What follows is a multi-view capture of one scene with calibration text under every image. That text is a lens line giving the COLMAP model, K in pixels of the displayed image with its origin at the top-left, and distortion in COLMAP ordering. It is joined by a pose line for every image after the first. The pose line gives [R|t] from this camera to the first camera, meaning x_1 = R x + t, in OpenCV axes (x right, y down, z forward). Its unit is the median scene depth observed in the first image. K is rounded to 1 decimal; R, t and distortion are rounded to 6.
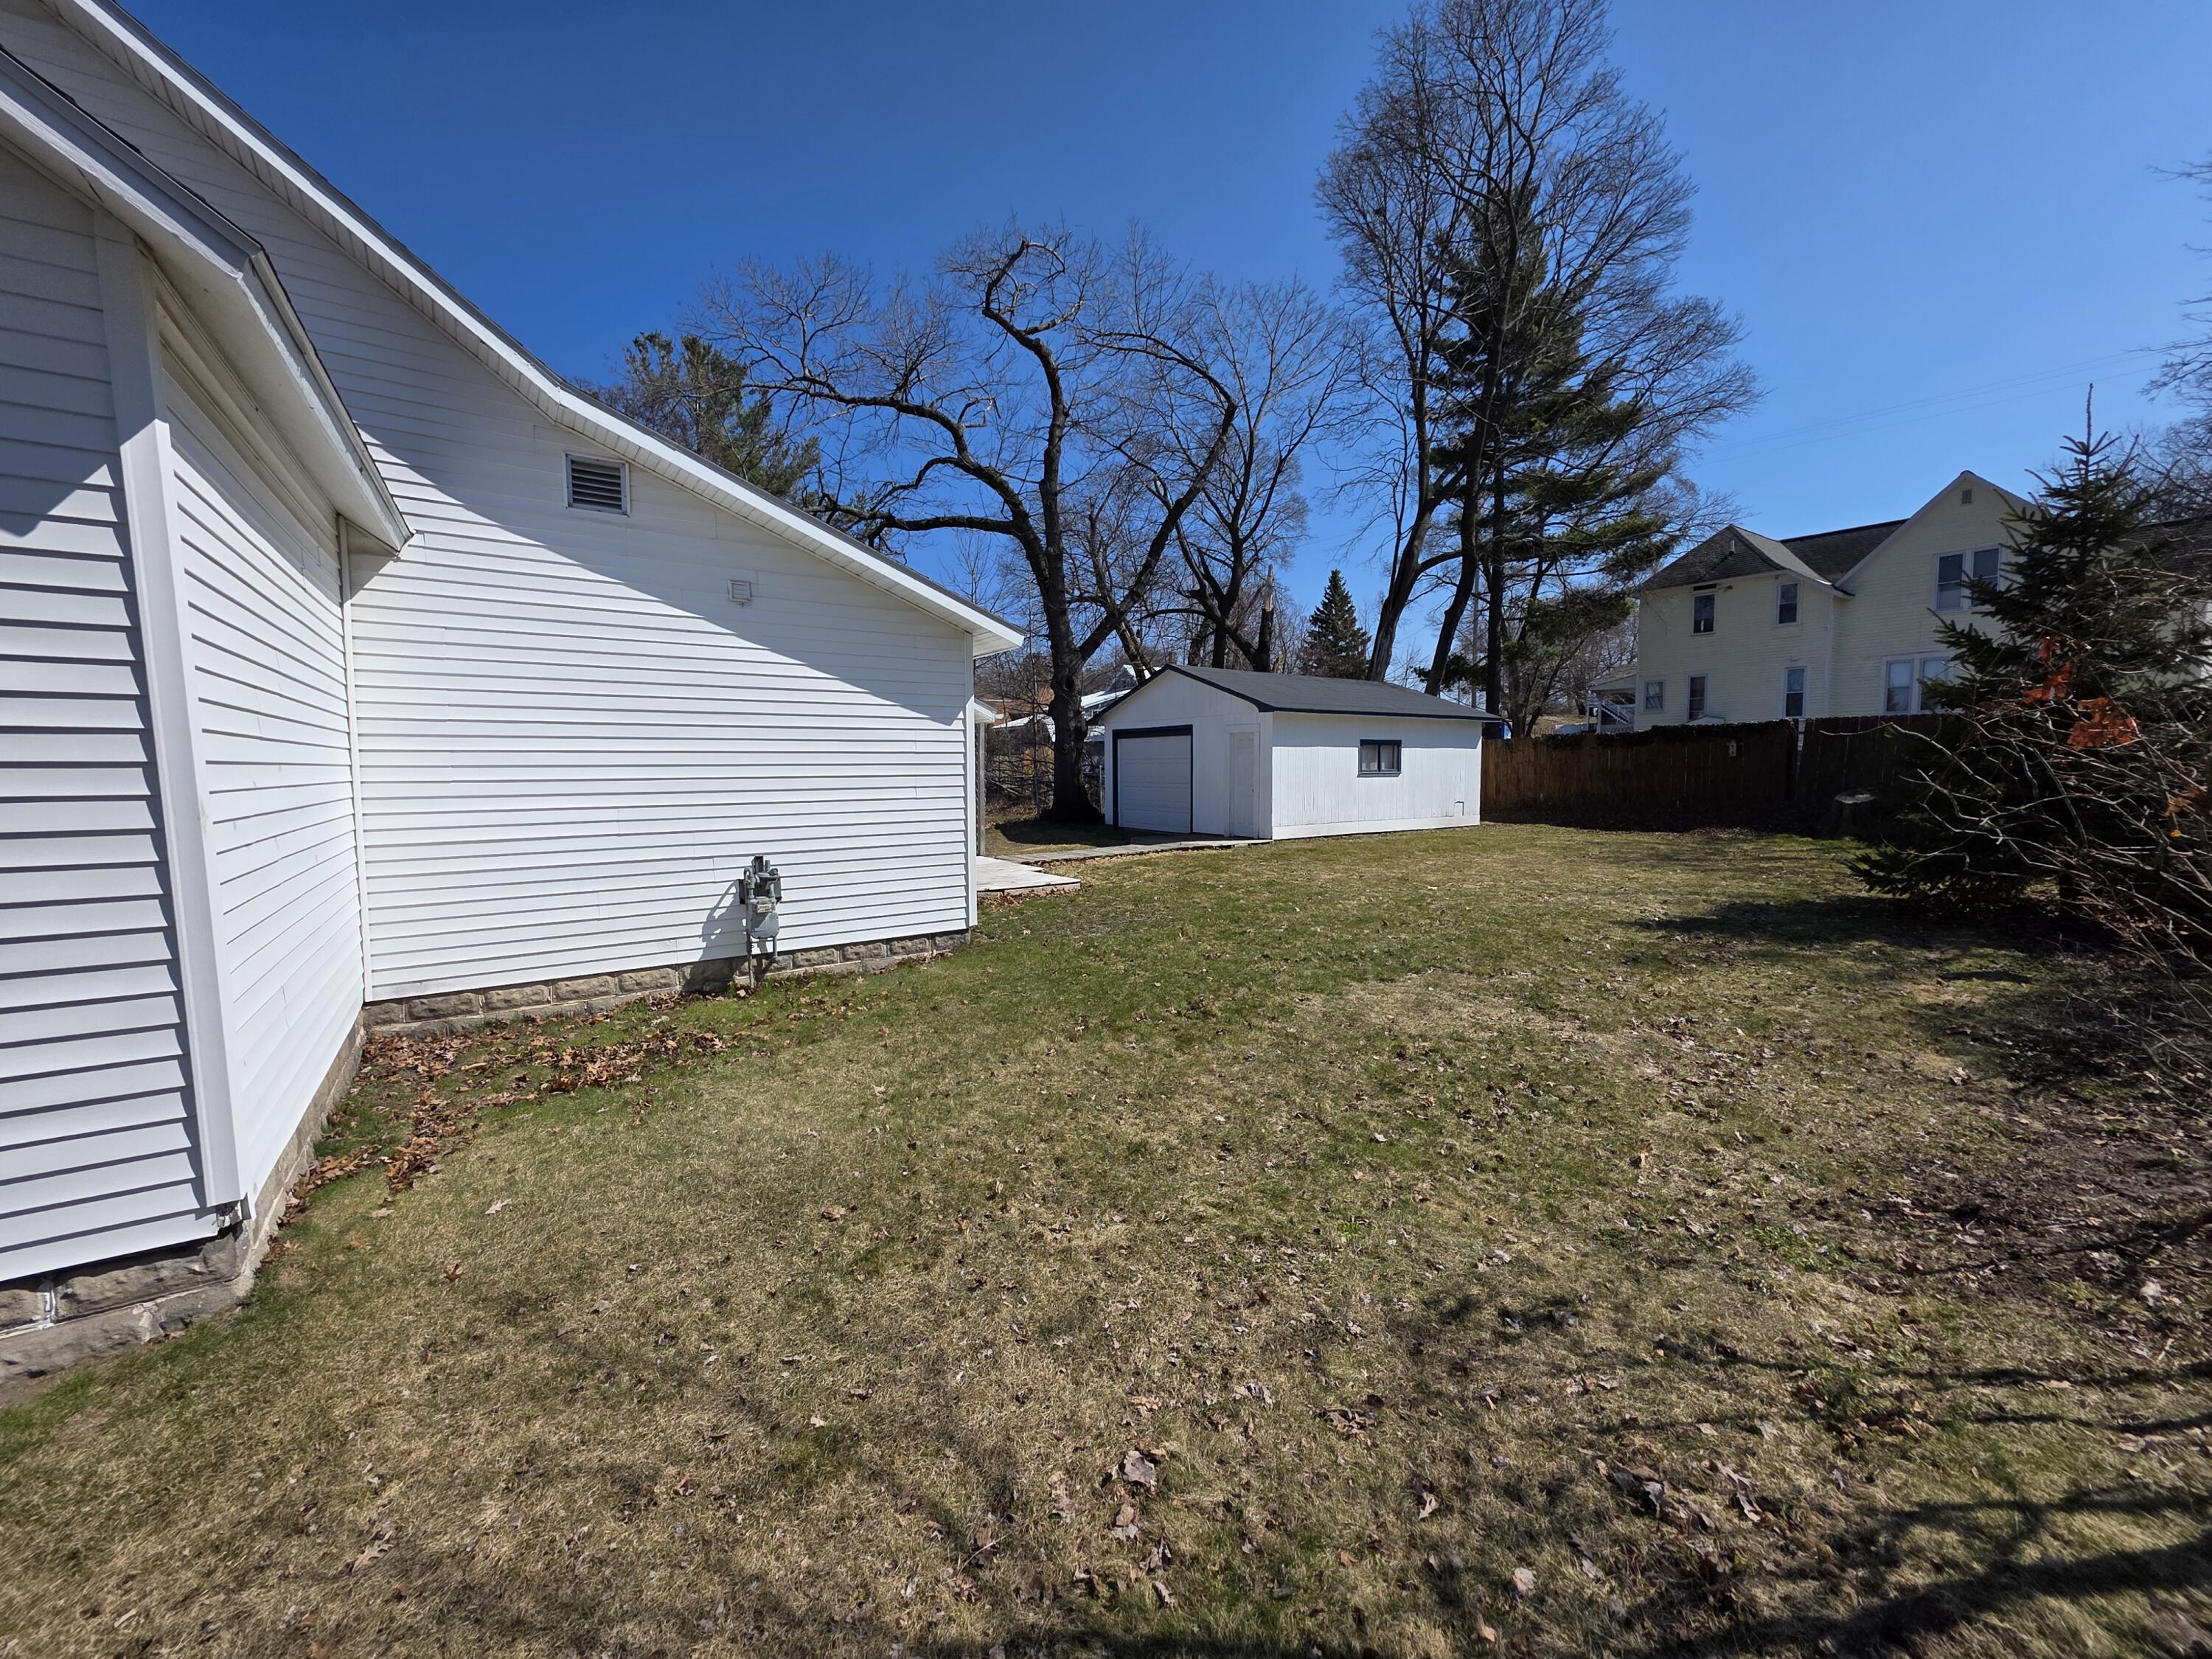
lens RADIAL K [[885.7, 0, 1097.4], [0, 885.7, 830.7], [0, 0, 1]] dist [0.002991, -0.000559]
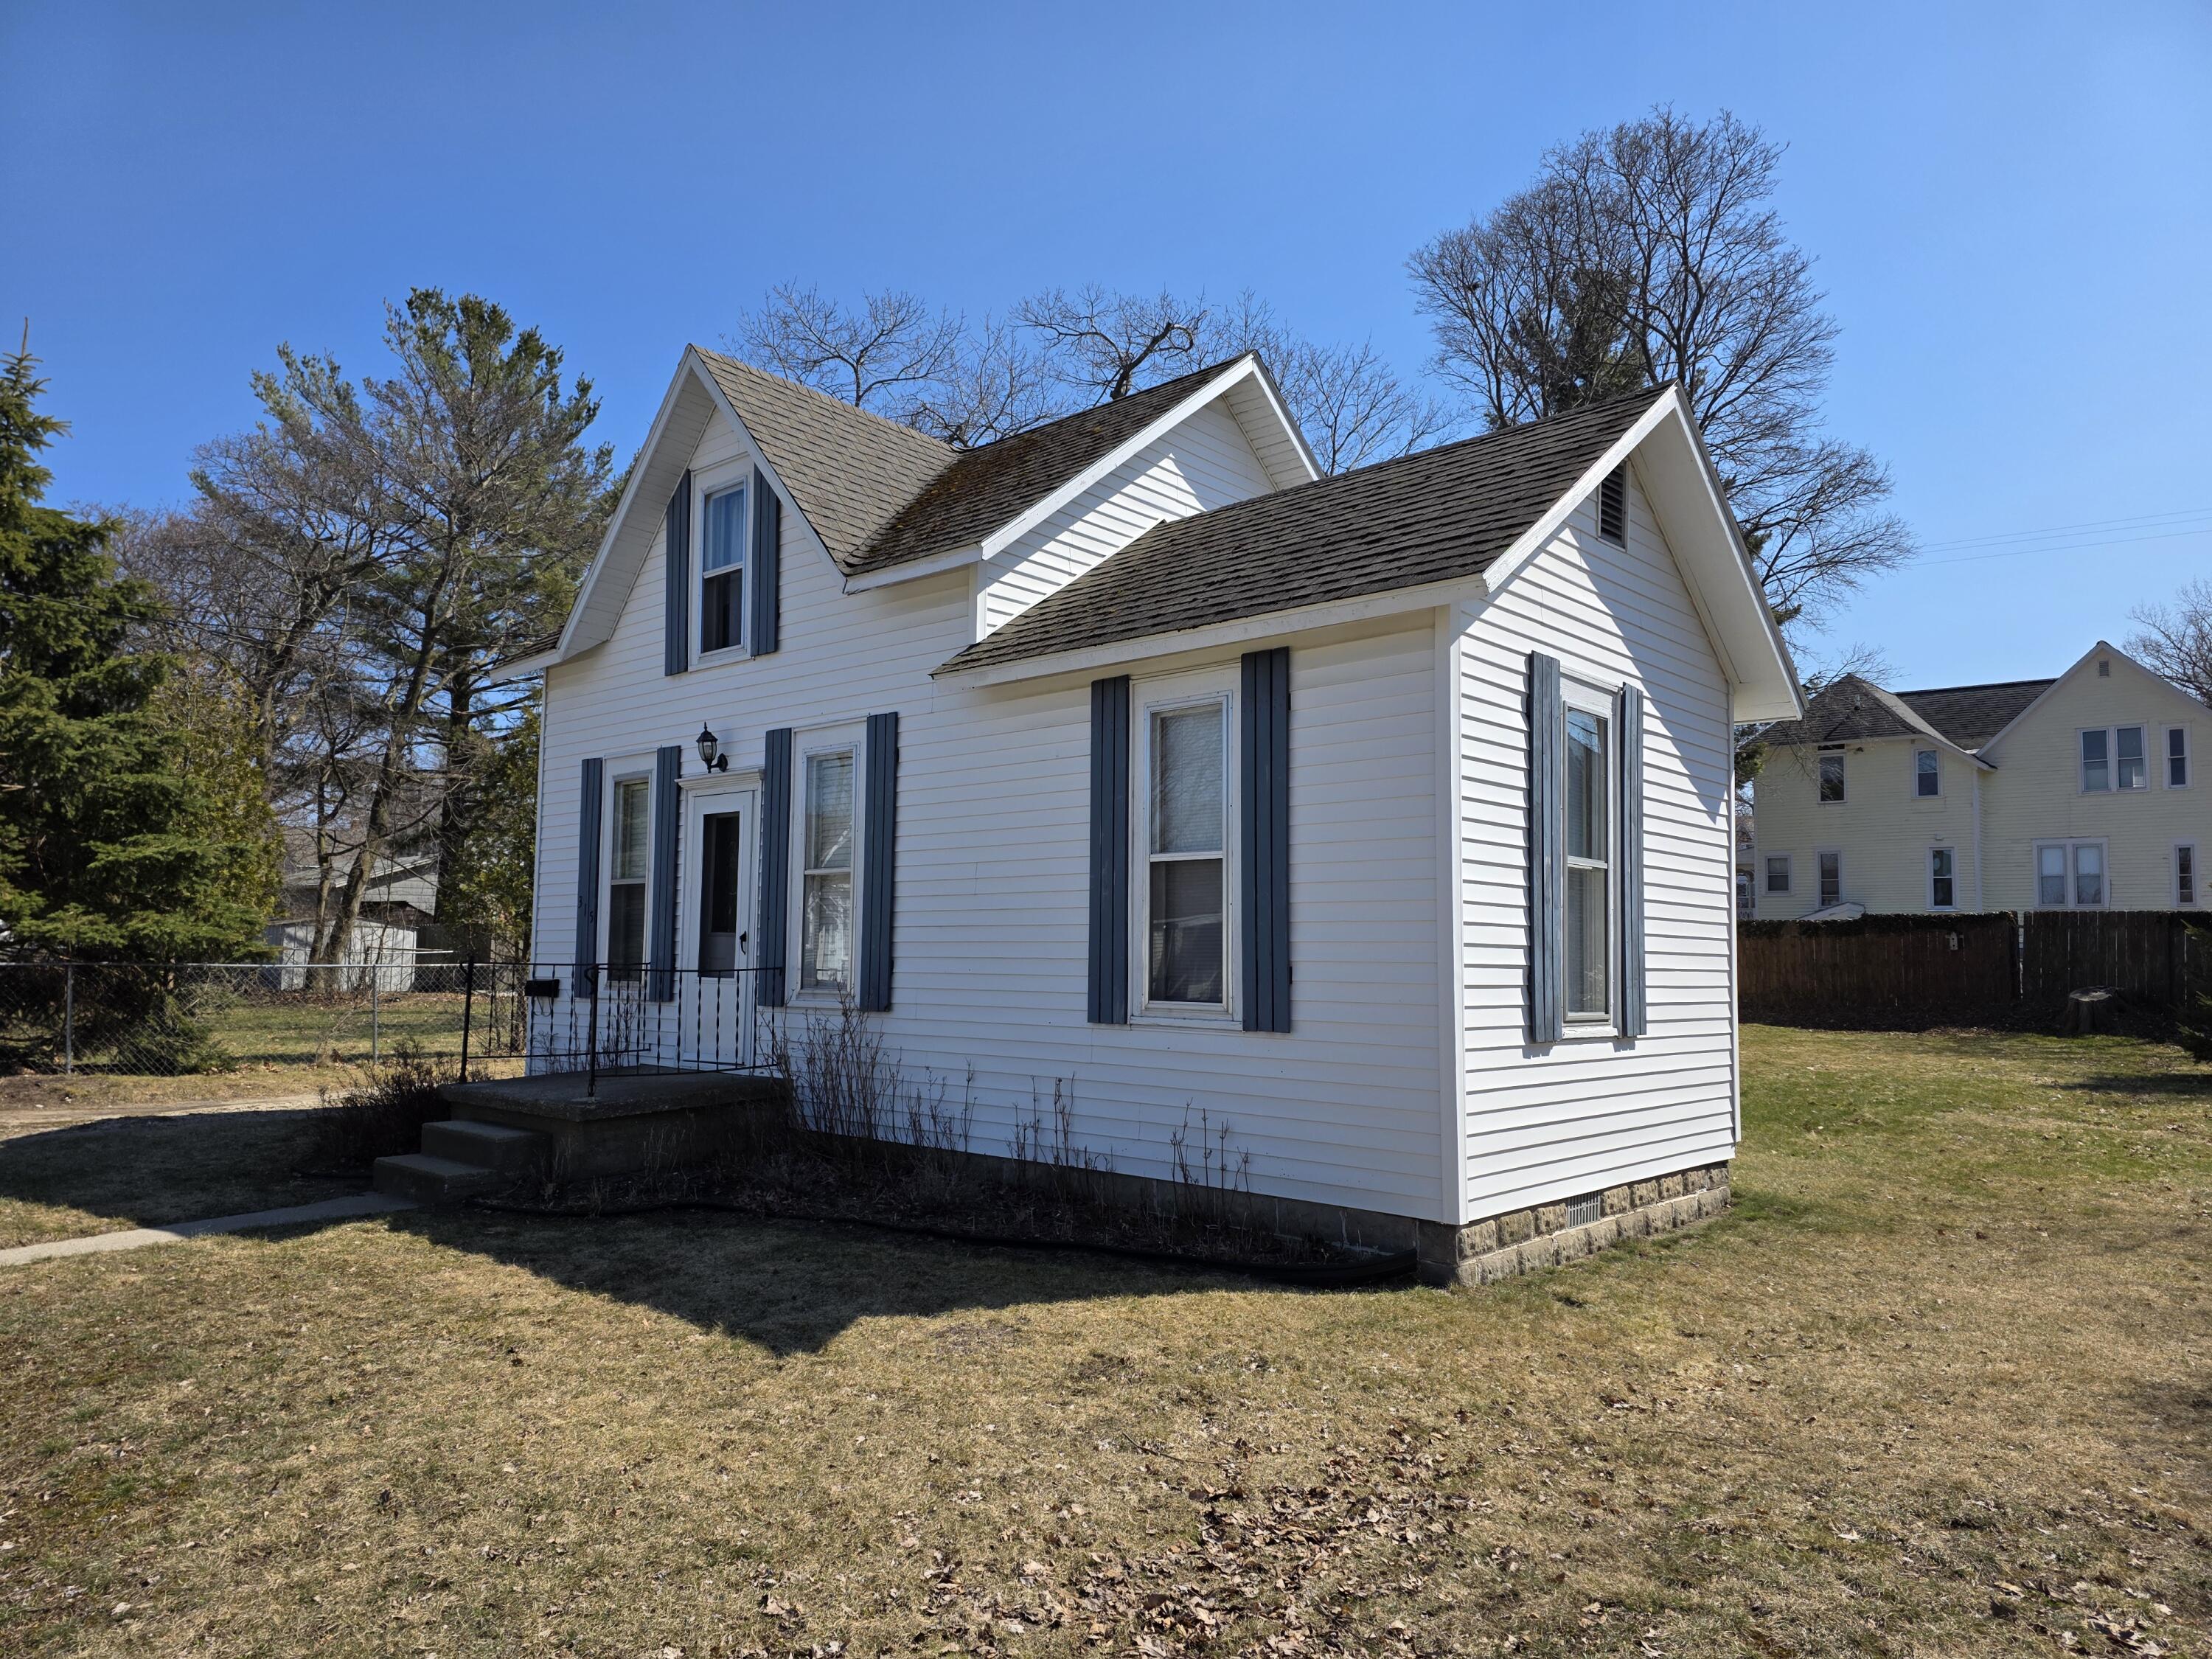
lens RADIAL K [[1487.7, 0, 1119.3], [0, 1487.7, 839.9], [0, 0, 1]] dist [0.058434, -0.044480]
pose [[0.973760, 0.037280, 0.224503, -0.358619], [-0.003012, 0.988516, -0.151085, 0.030999], [-0.227557, 0.146444, 0.962690, -0.240072]]
